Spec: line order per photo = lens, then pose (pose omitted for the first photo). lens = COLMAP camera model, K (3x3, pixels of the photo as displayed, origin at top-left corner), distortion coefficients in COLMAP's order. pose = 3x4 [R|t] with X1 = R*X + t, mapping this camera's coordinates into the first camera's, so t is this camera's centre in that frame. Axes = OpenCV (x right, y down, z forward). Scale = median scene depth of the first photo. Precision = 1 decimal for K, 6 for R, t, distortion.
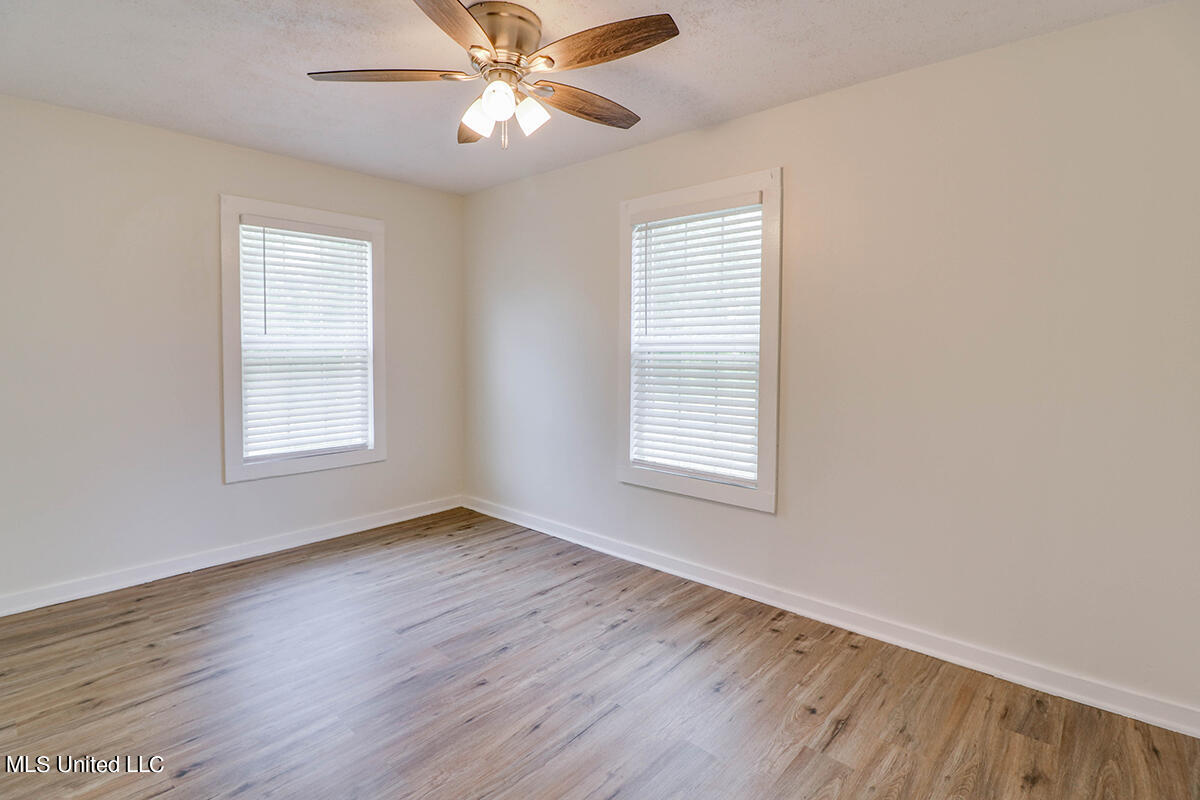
lens RADIAL K [[571.7, 0, 594.9], [0, 571.7, 399.2], [0, 0, 1]] dist [0.000198, -0.011022]
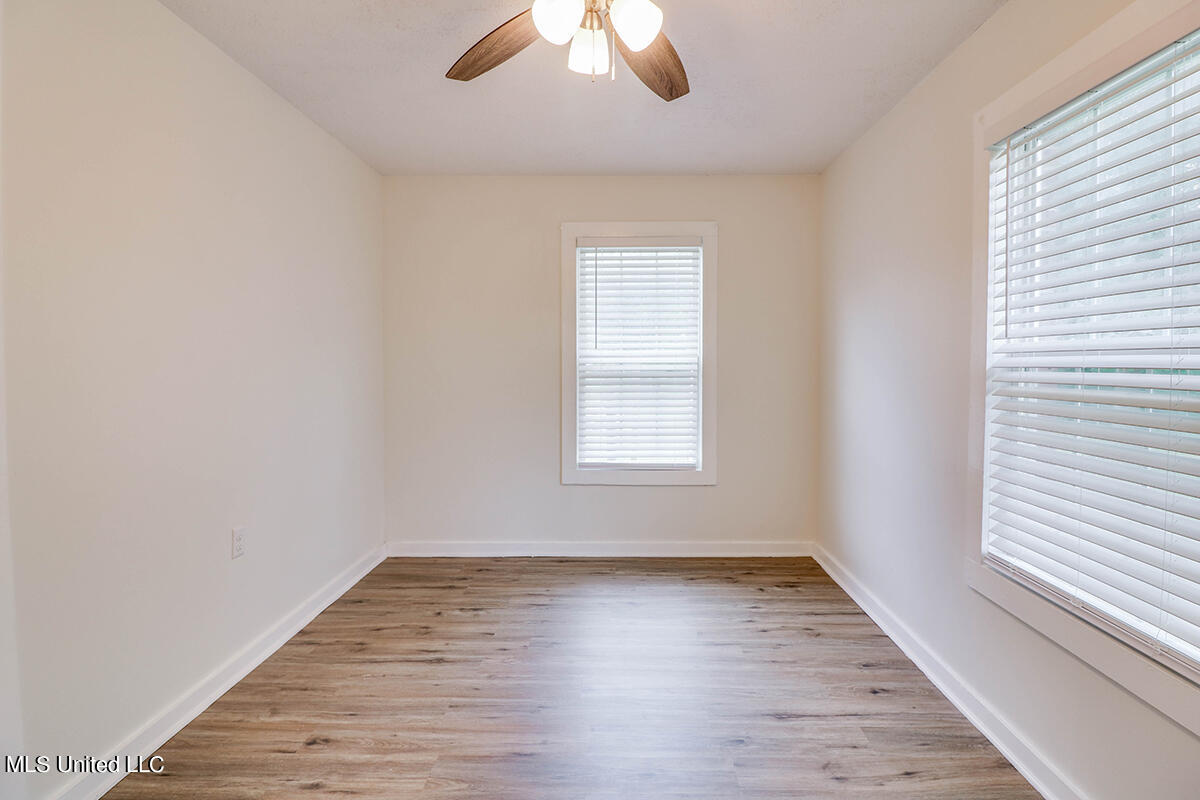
lens RADIAL K [[571.7, 0, 624.3], [0, 571.7, 395.7], [0, 0, 1]] dist [0.000198, -0.011022]
pose [[0.669902, 0.042162, -0.741251, 0.245691], [-0.064346, 0.997927, -0.001391, -0.029552], [0.739656, 0.048628, 0.671226, 0.340012]]
